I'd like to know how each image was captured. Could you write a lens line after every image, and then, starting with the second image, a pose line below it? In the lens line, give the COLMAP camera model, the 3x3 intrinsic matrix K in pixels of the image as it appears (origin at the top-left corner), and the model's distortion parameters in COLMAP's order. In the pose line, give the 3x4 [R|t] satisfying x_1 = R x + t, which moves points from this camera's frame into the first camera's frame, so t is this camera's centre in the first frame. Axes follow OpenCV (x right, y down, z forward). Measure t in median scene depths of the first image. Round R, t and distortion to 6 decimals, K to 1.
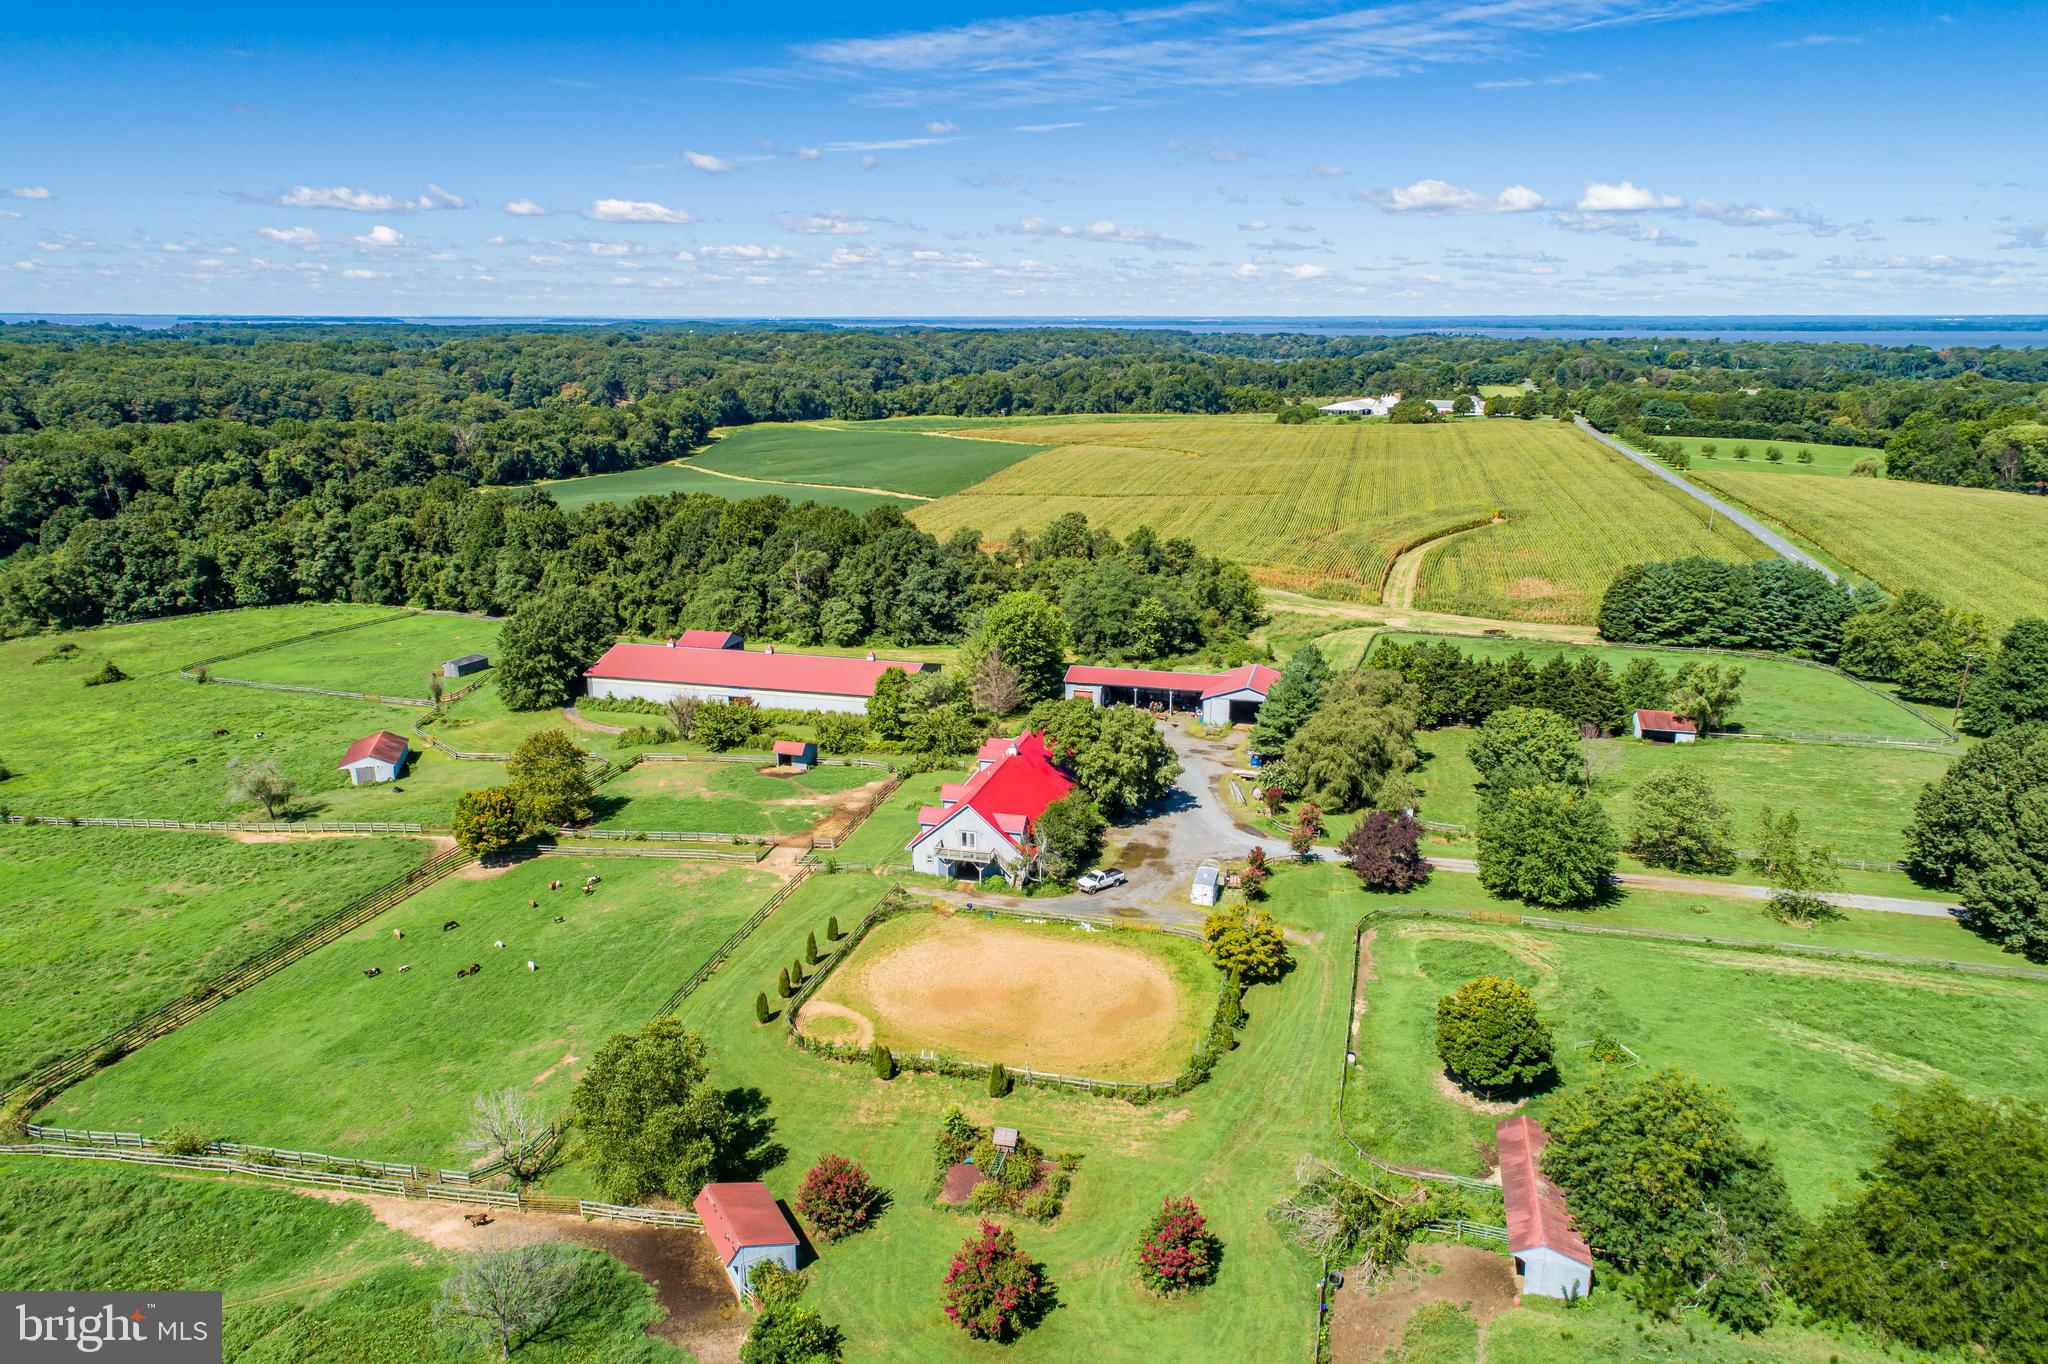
lens RADIAL K [[1396.9, 0, 1024.4], [0, 1396.9, 645.9], [0, 0, 1]] dist [0.028353, 0.015068]
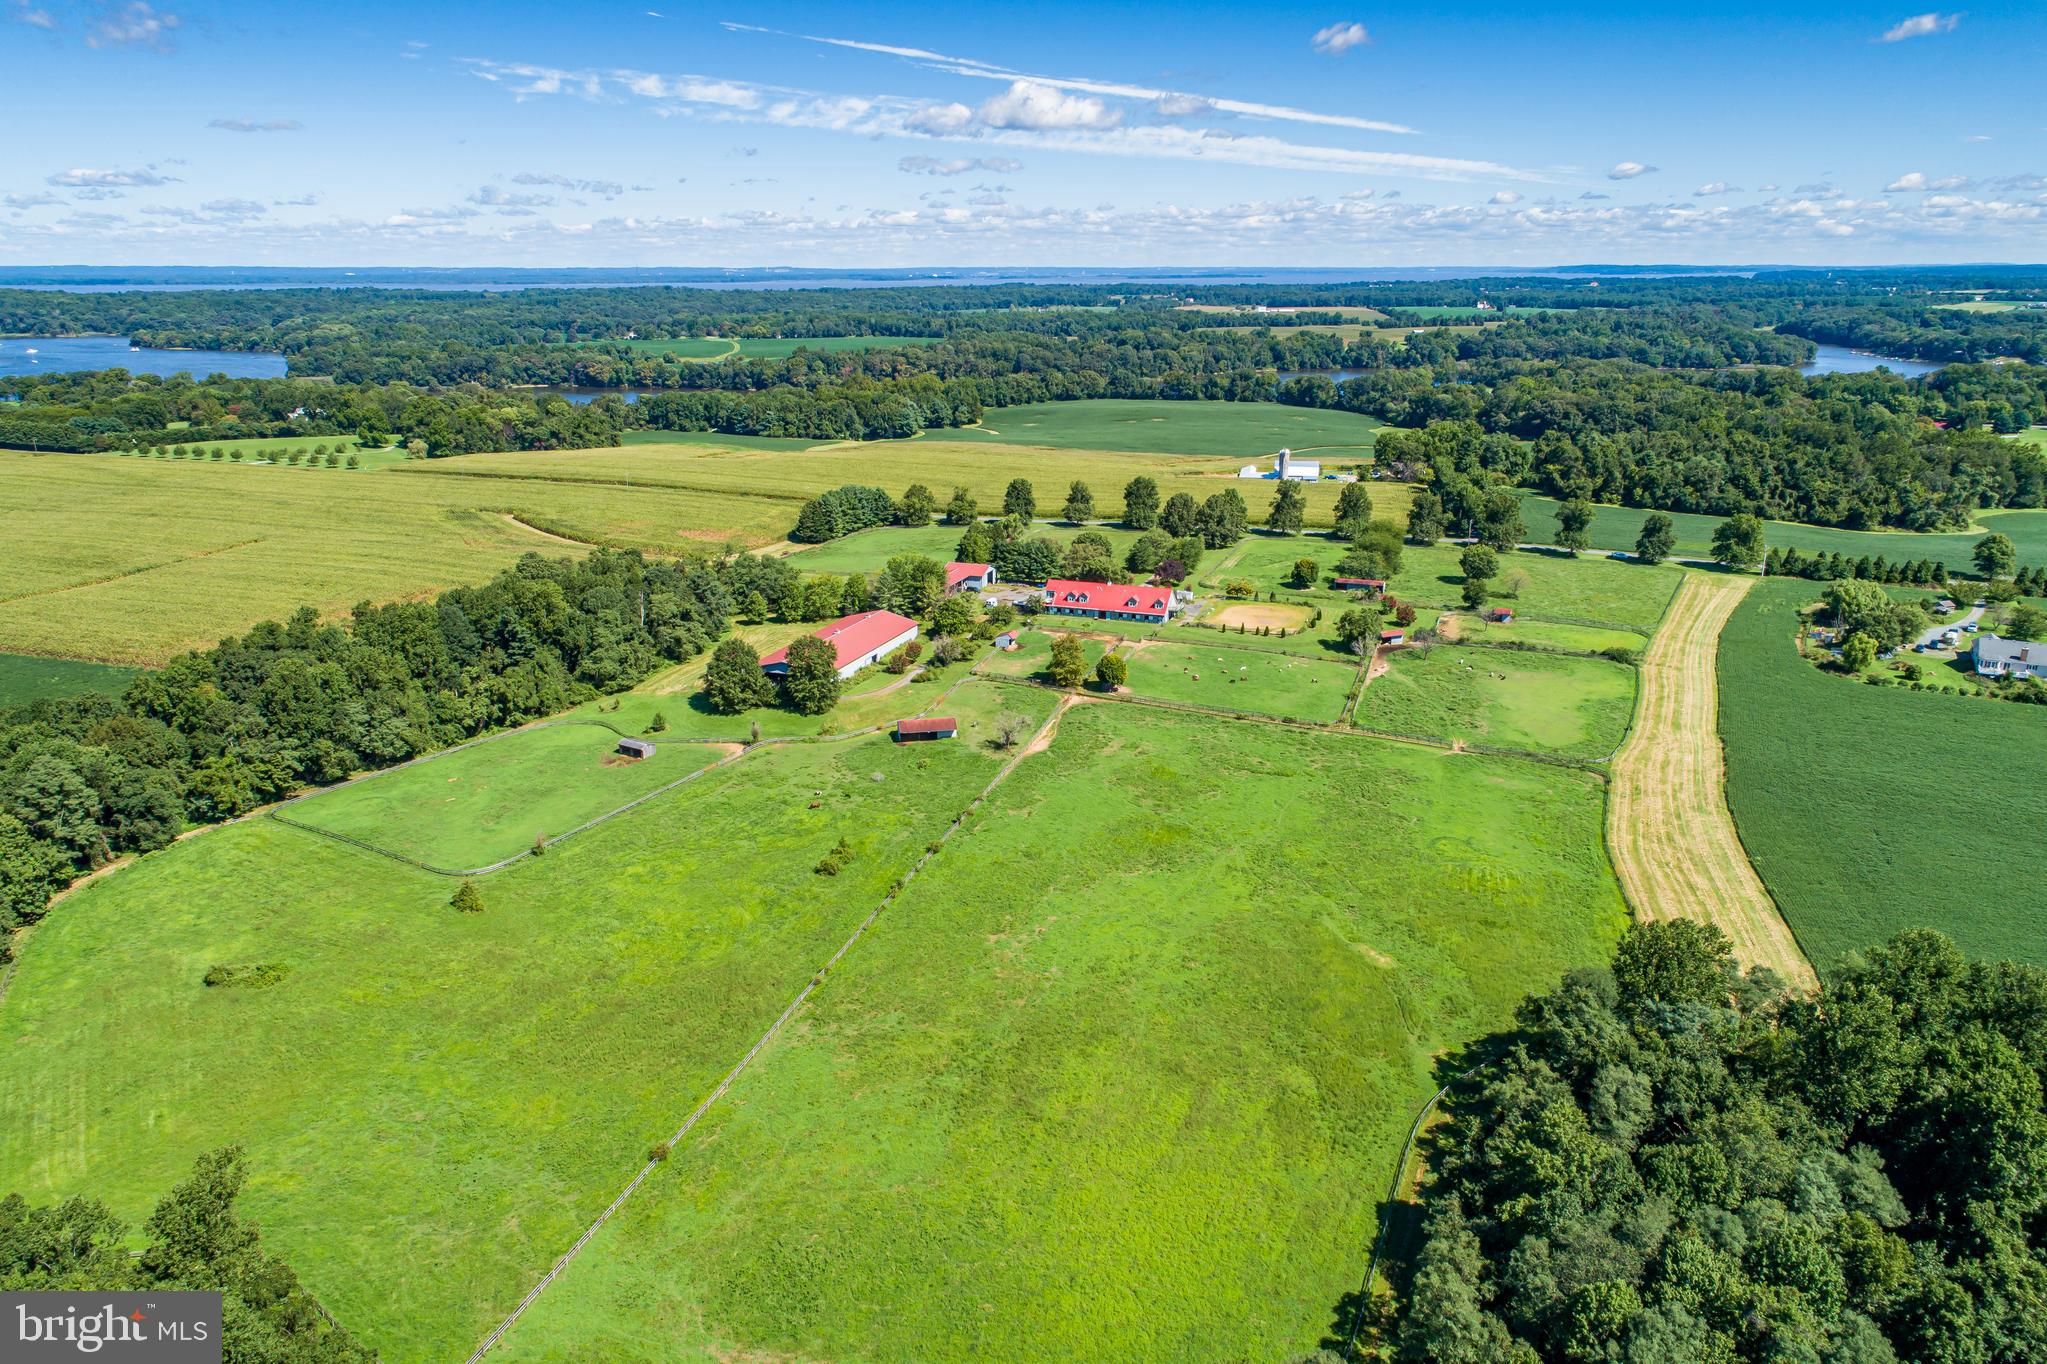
lens RADIAL K [[1397.9, 0, 1025.5], [0, 1397.9, 642.7], [0, 0, 1]] dist [0.033807, 0.008354]
pose [[0.100610, -0.267774, 0.958214, -1.191472], [0.236861, 0.941857, 0.238333, -0.221601], [-0.966320, 0.202985, 0.158185, 0.391715]]
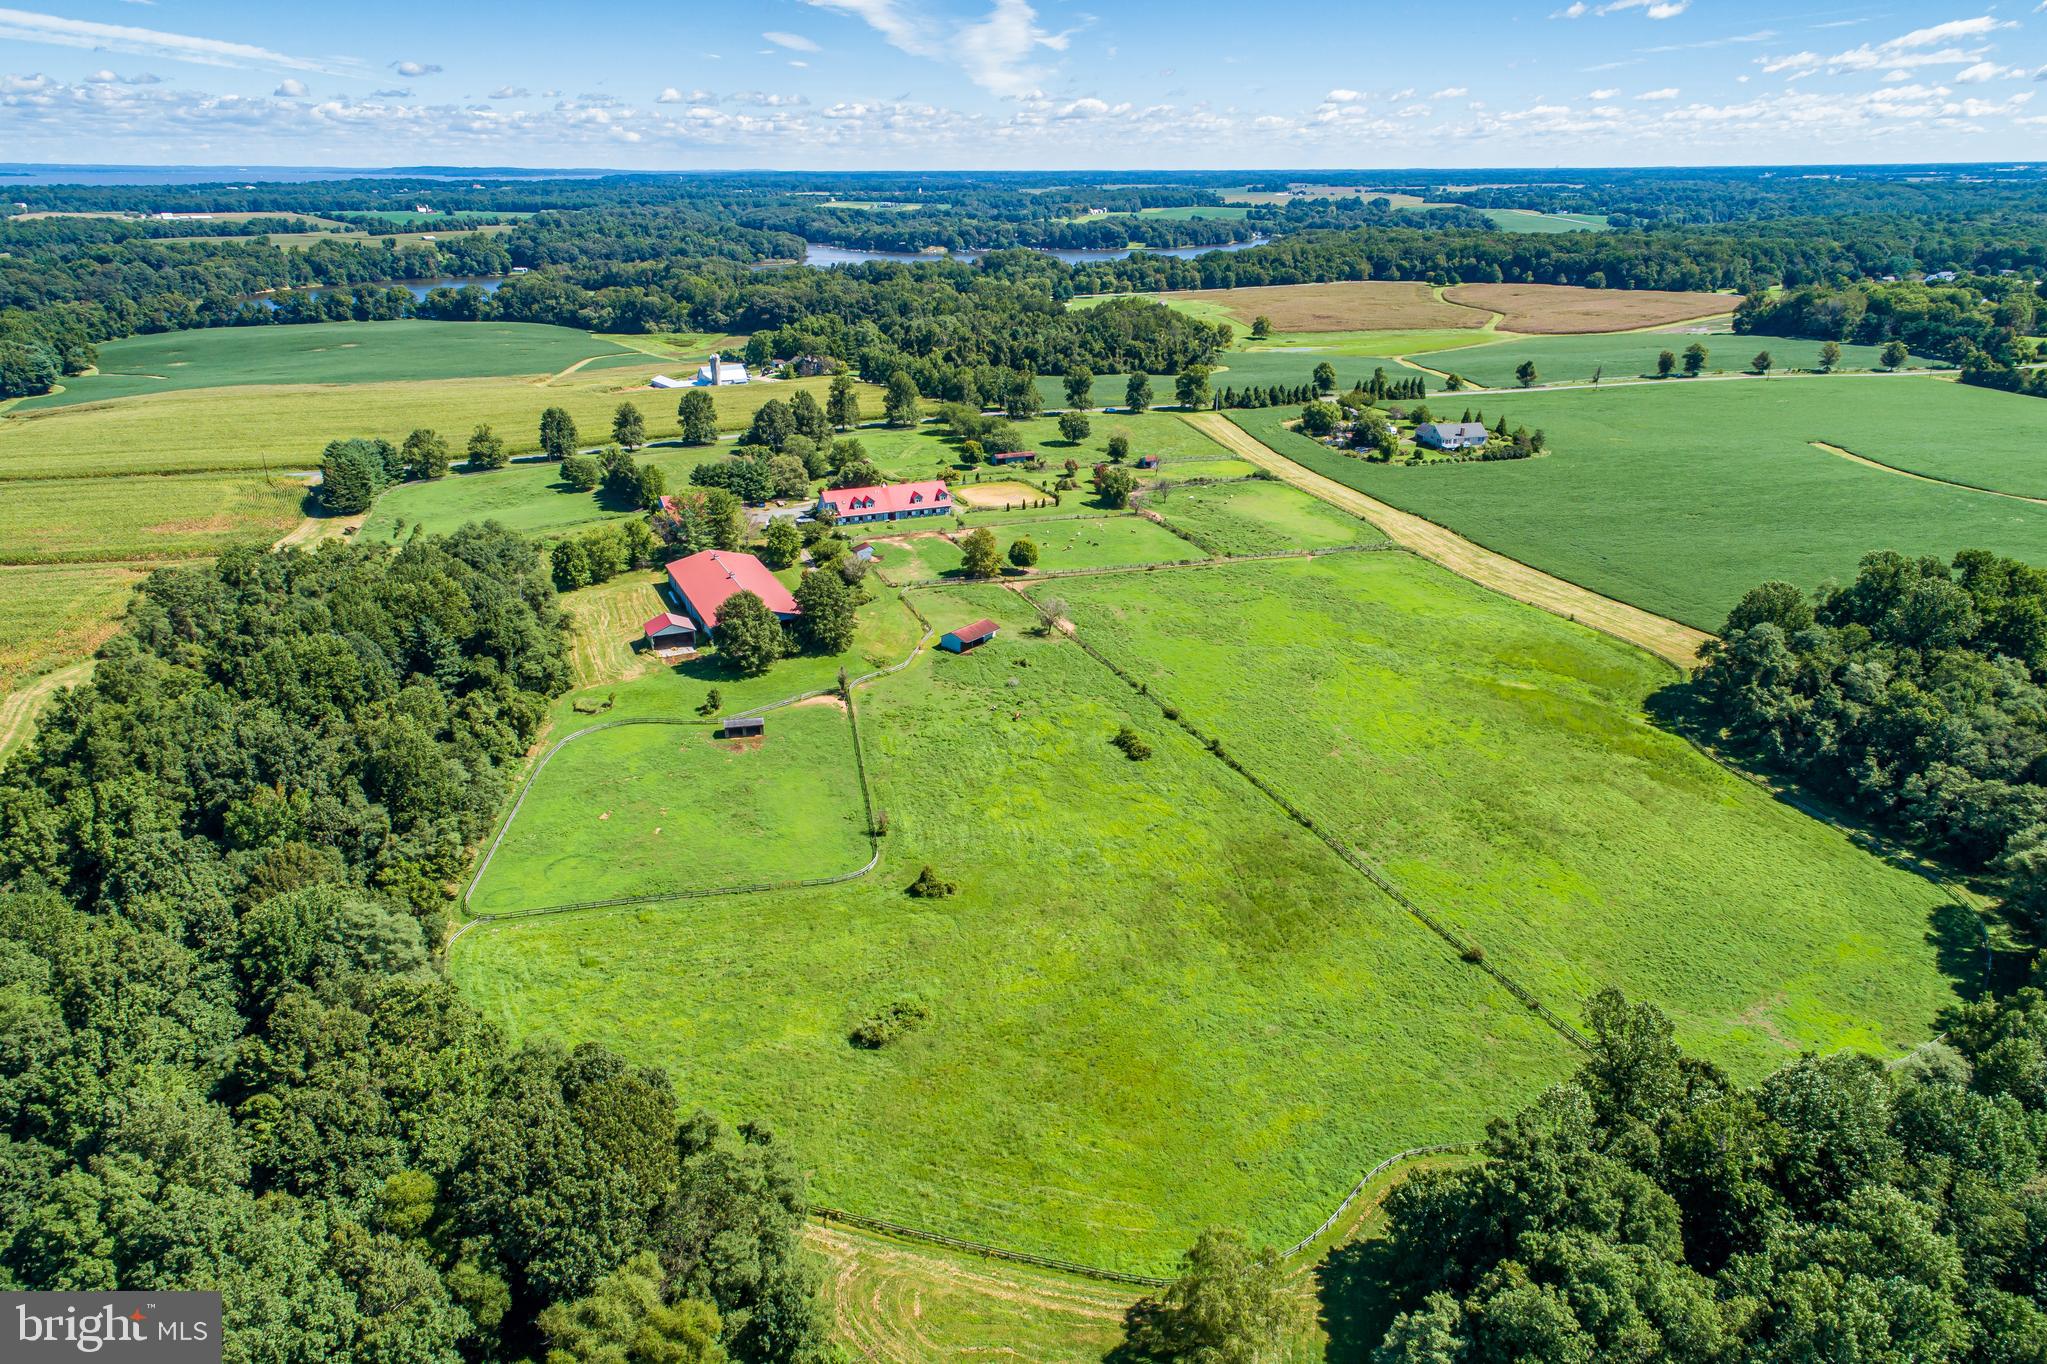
lens RADIAL K [[1394.5, 0, 1028.5], [0, 1394.5, 657.5], [0, 0, 1]] dist [0.031622, 0.002119]
pose [[-0.617340, -0.267856, 0.739692, -1.035011], [0.183904, 0.865063, 0.466739, -0.382859], [-0.764899, 0.424169, -0.484778, 1.067513]]
